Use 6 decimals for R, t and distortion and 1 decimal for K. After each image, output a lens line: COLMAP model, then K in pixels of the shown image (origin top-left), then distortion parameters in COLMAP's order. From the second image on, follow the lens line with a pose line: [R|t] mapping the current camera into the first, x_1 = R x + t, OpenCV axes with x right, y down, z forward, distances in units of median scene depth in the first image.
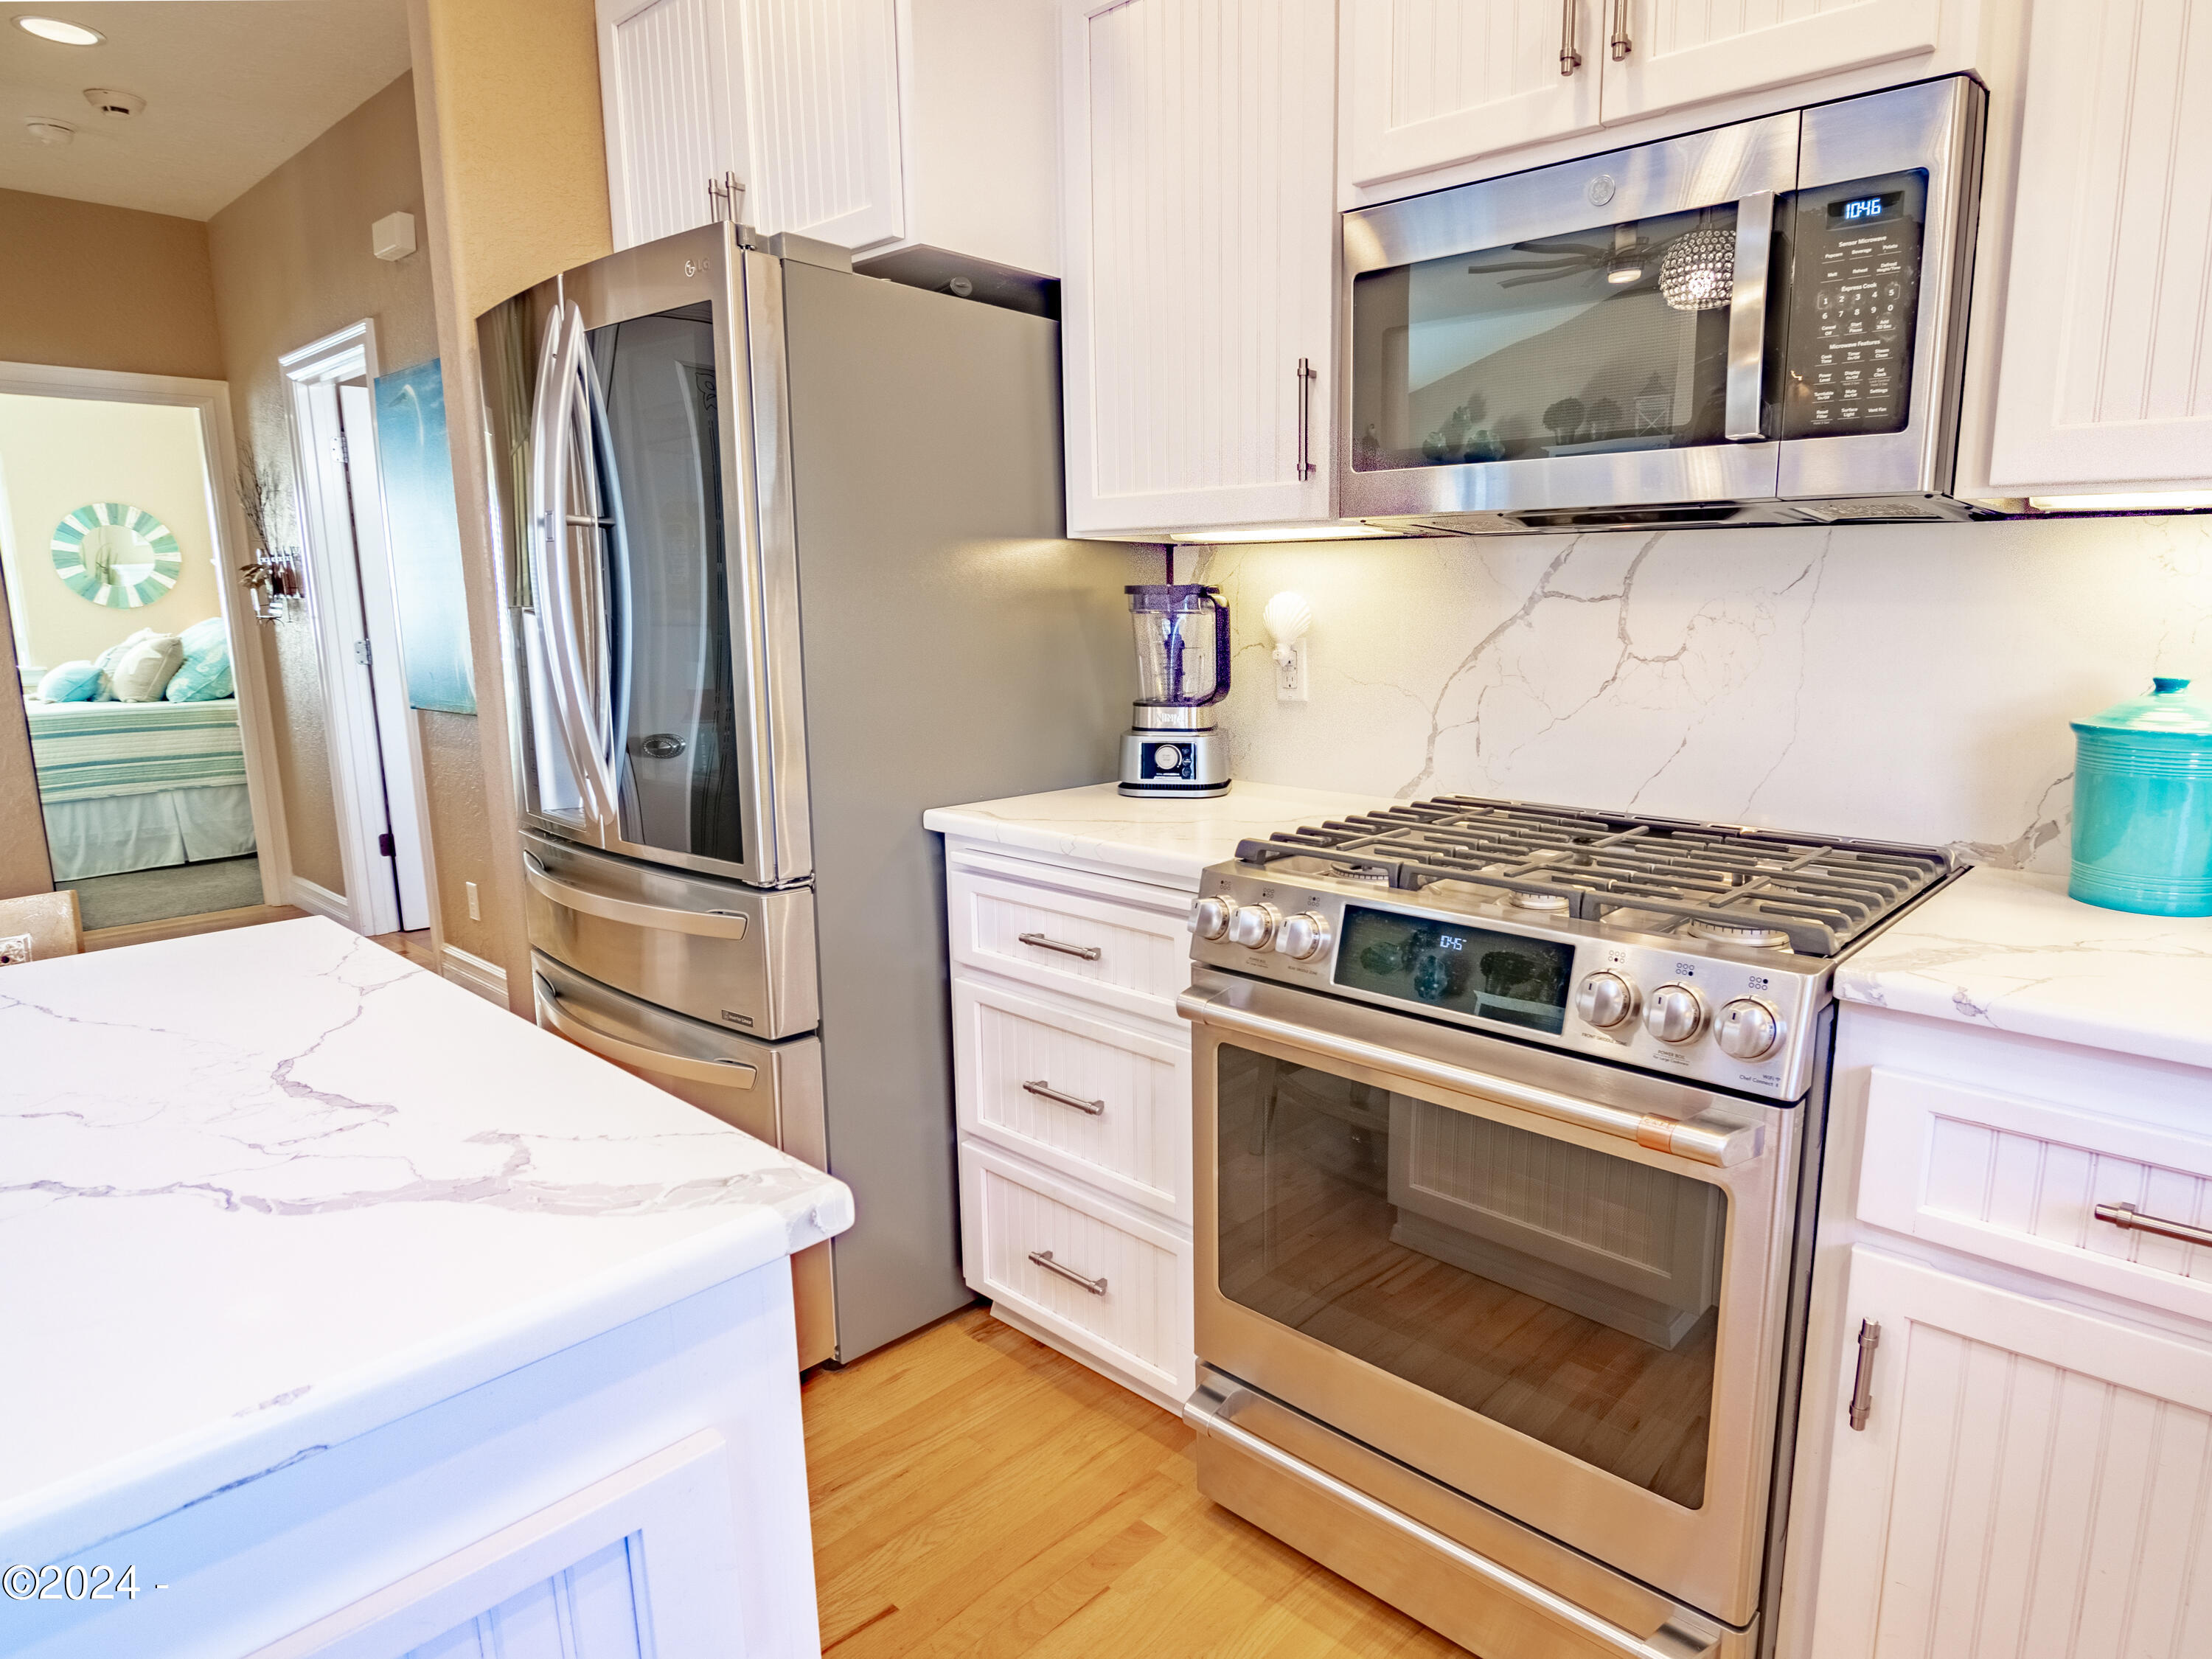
lens RADIAL K [[1297.4, 0, 1171.9], [0, 1297.4, 826.3], [0, 0, 1]] dist [-0.015875, -0.003084]
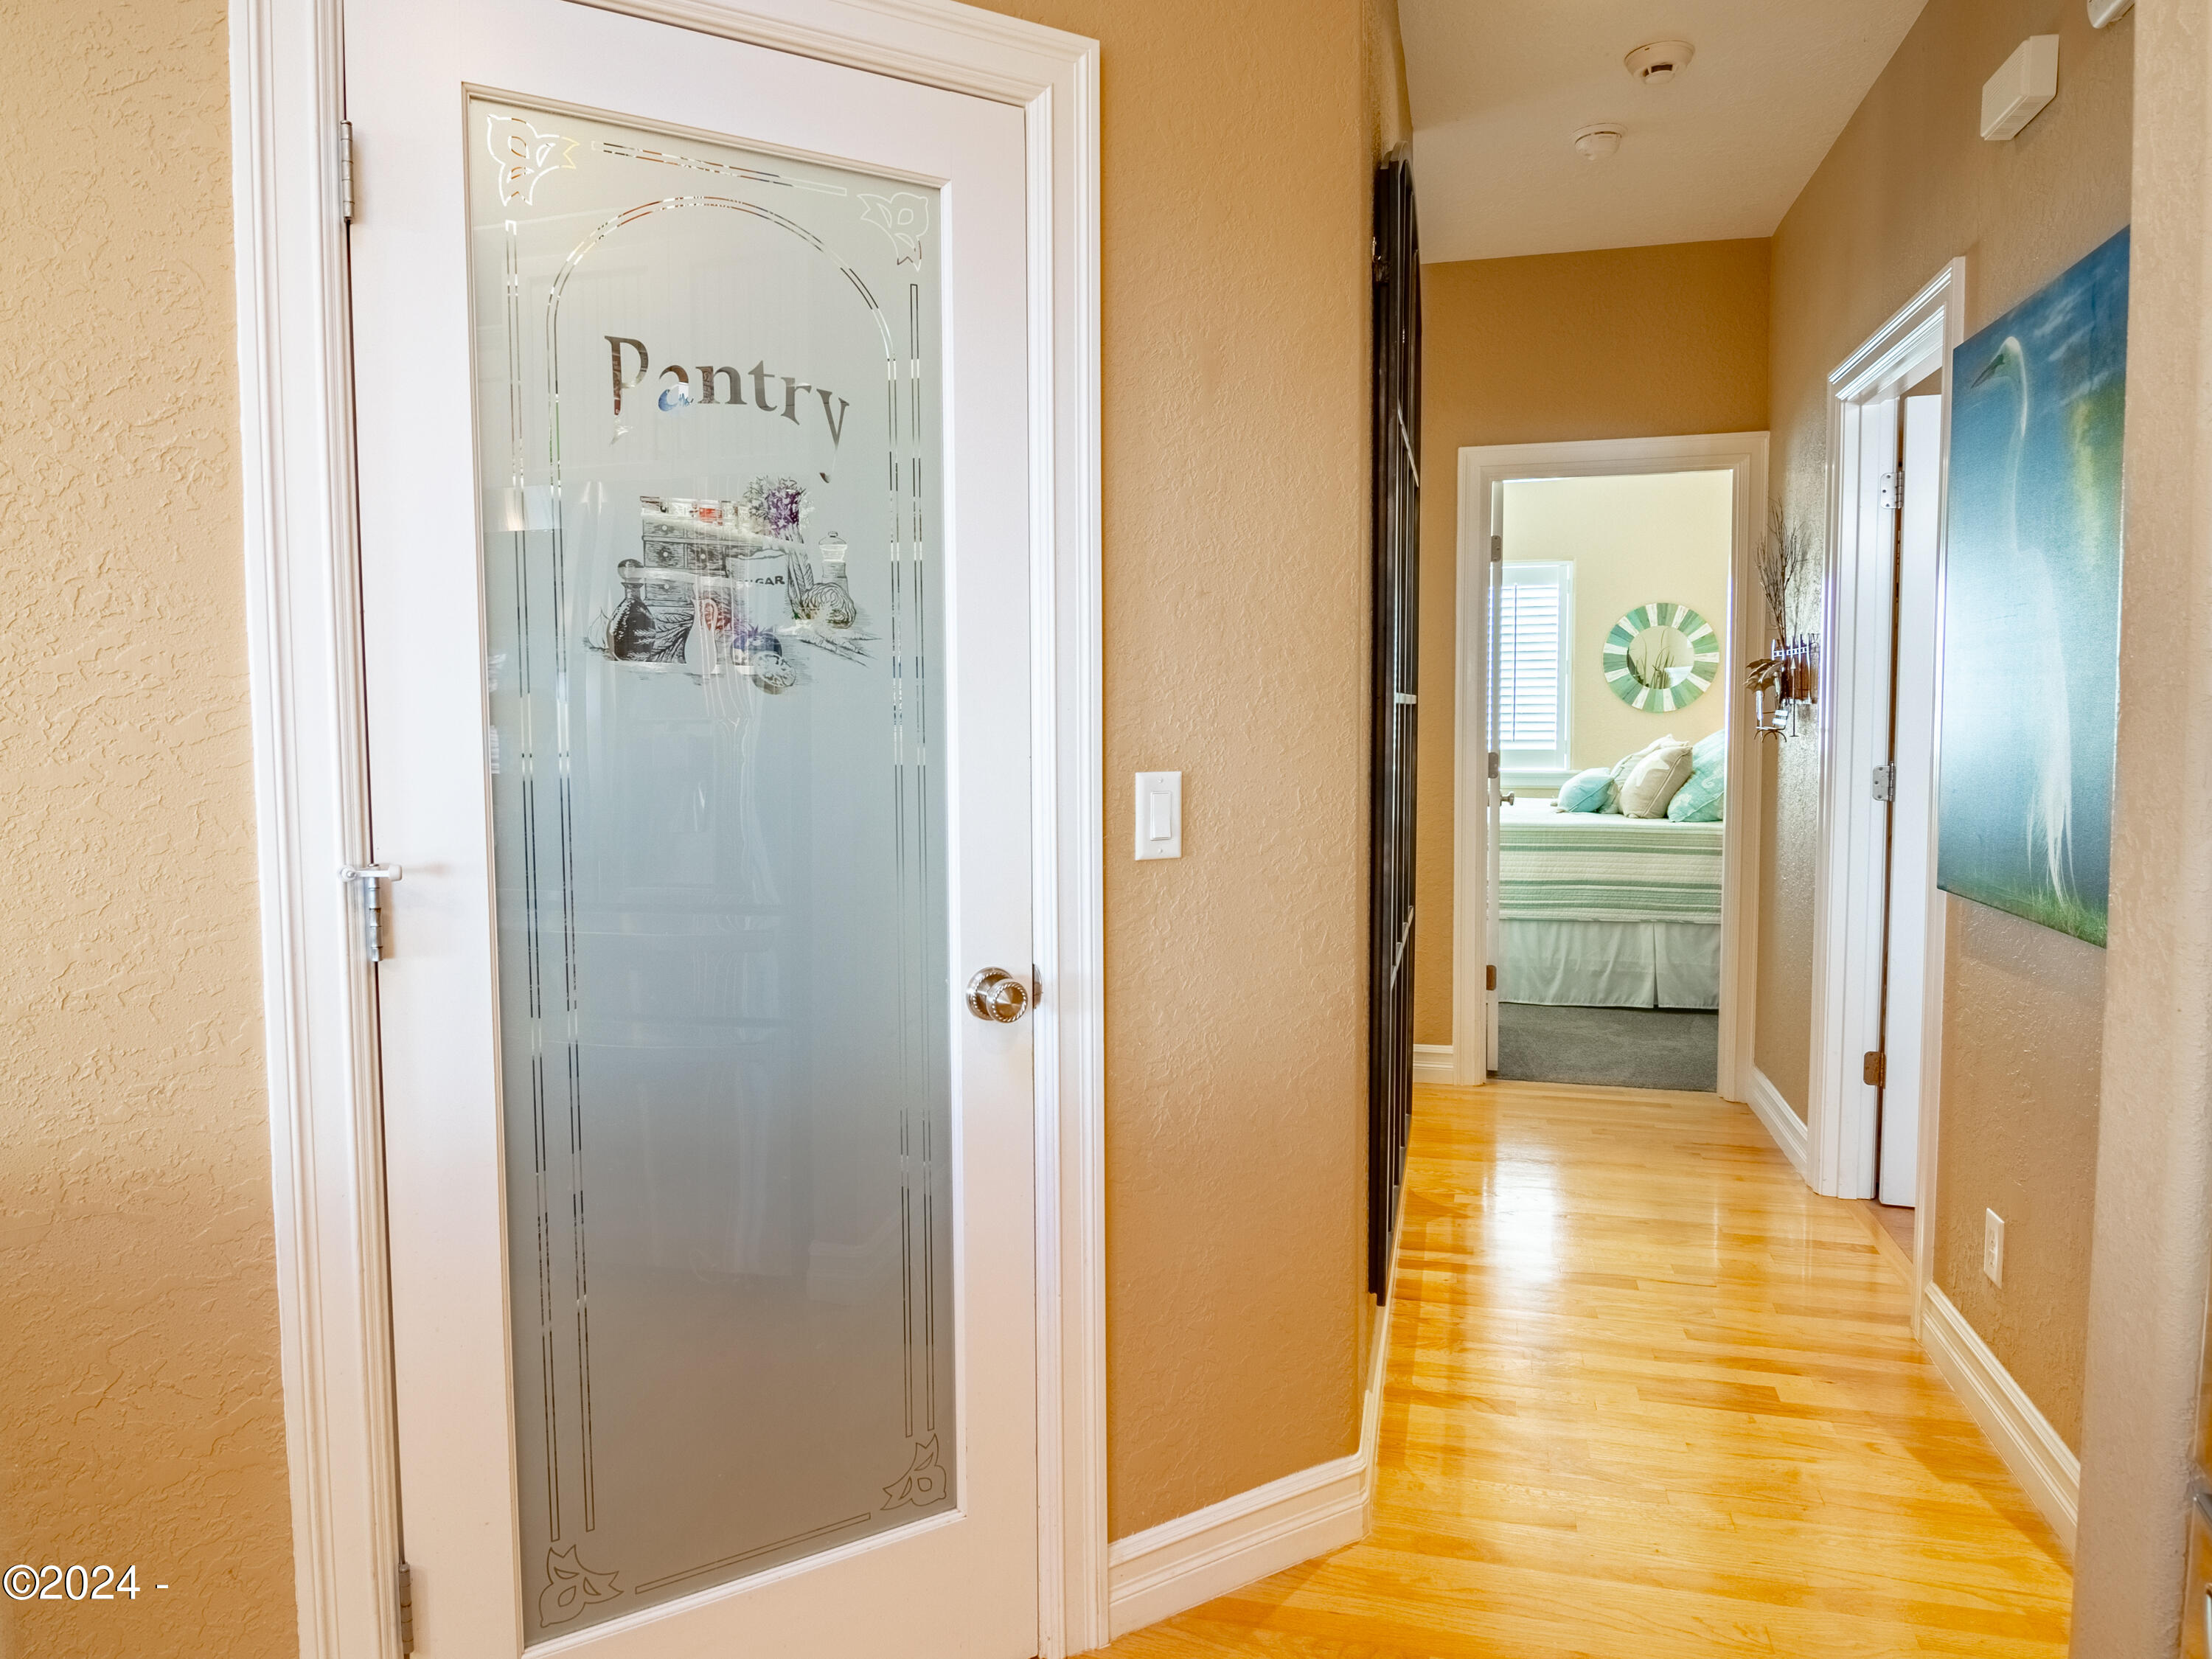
lens RADIAL K [[1297.4, 0, 1171.9], [0, 1297.4, 826.3], [0, 0, 1]] dist [-0.015875, -0.003084]
pose [[0.470897, 0.079780, -0.878573, -0.189184], [-0.147630, 0.988985, 0.010679, -0.059444], [0.869748, 0.124675, 0.477488, 0.325034]]
